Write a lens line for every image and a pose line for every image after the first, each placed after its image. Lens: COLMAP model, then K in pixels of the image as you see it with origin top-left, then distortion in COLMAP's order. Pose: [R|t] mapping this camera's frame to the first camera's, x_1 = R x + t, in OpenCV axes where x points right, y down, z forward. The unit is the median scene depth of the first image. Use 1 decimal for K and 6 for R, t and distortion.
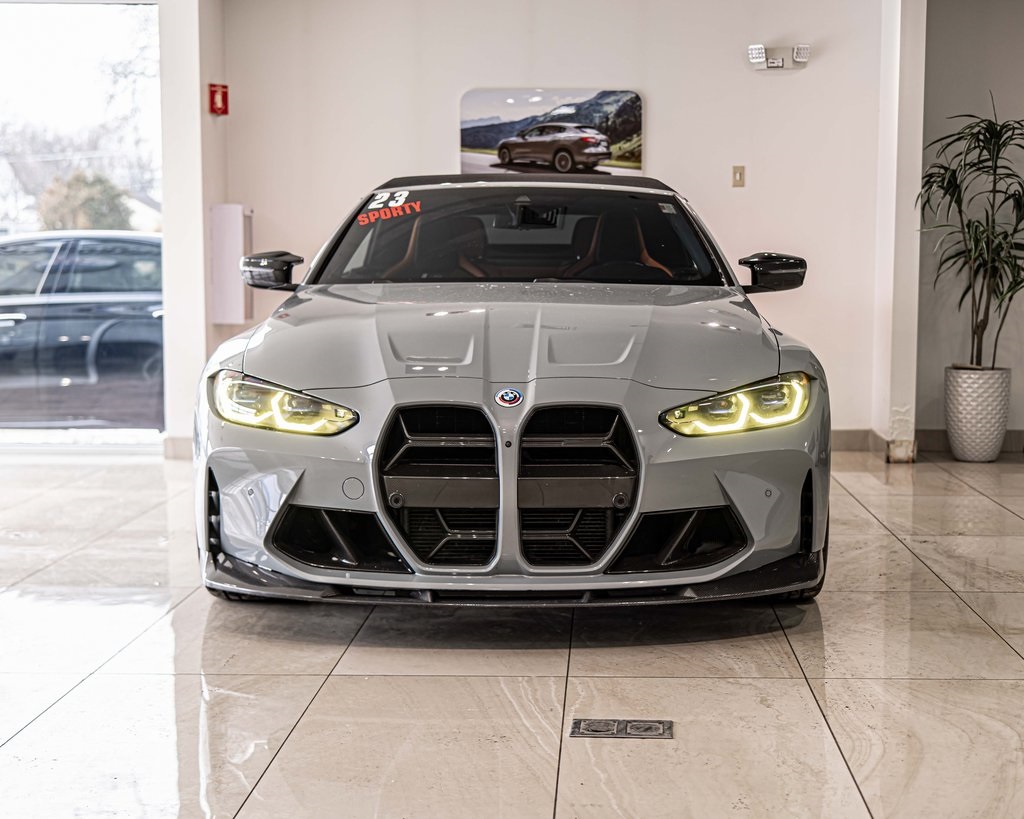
lens RADIAL K [[1326.7, 0, 527.1], [0, 1326.7, 412.0], [0, 0, 1]] dist [0.001130, -0.016544]
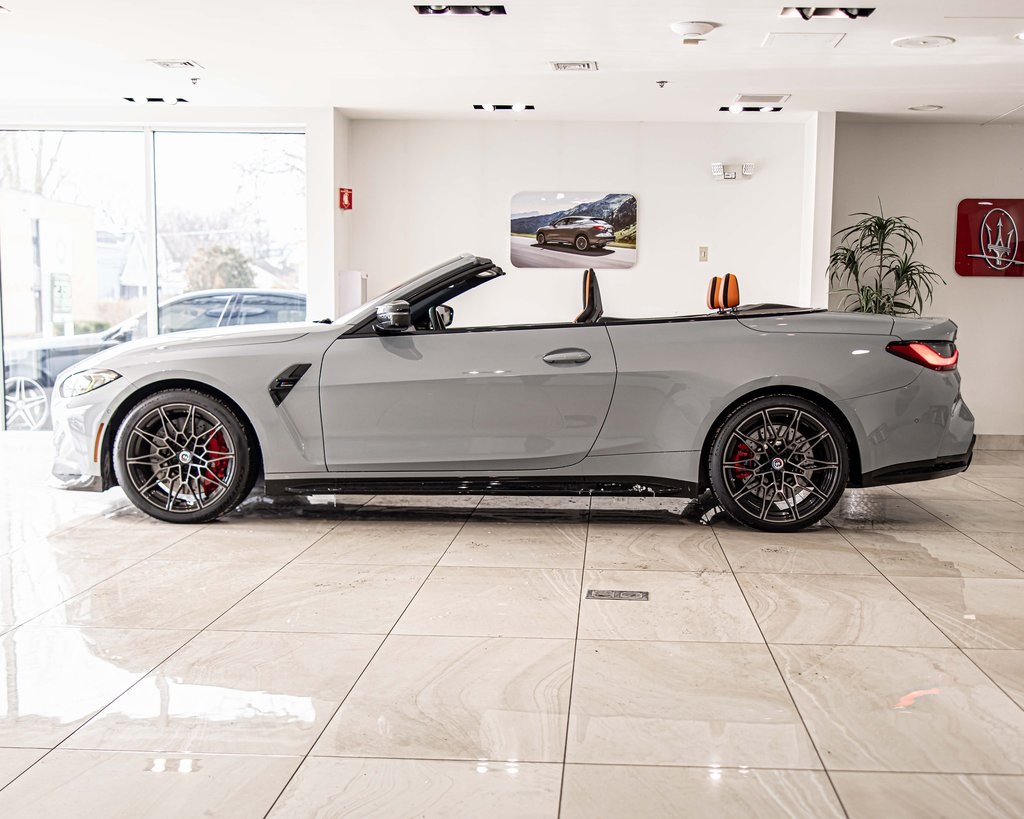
lens RADIAL K [[1115.8, 0, 514.2], [0, 1115.8, 454.2], [0, 0, 1]] dist [-0.006504, -0.007172]
pose [[0.999644, 0.011918, -0.023860, -0.014368], [-0.011691, 0.999885, 0.009631, 0.030377], [0.023972, -0.009348, 0.999669, -0.218374]]
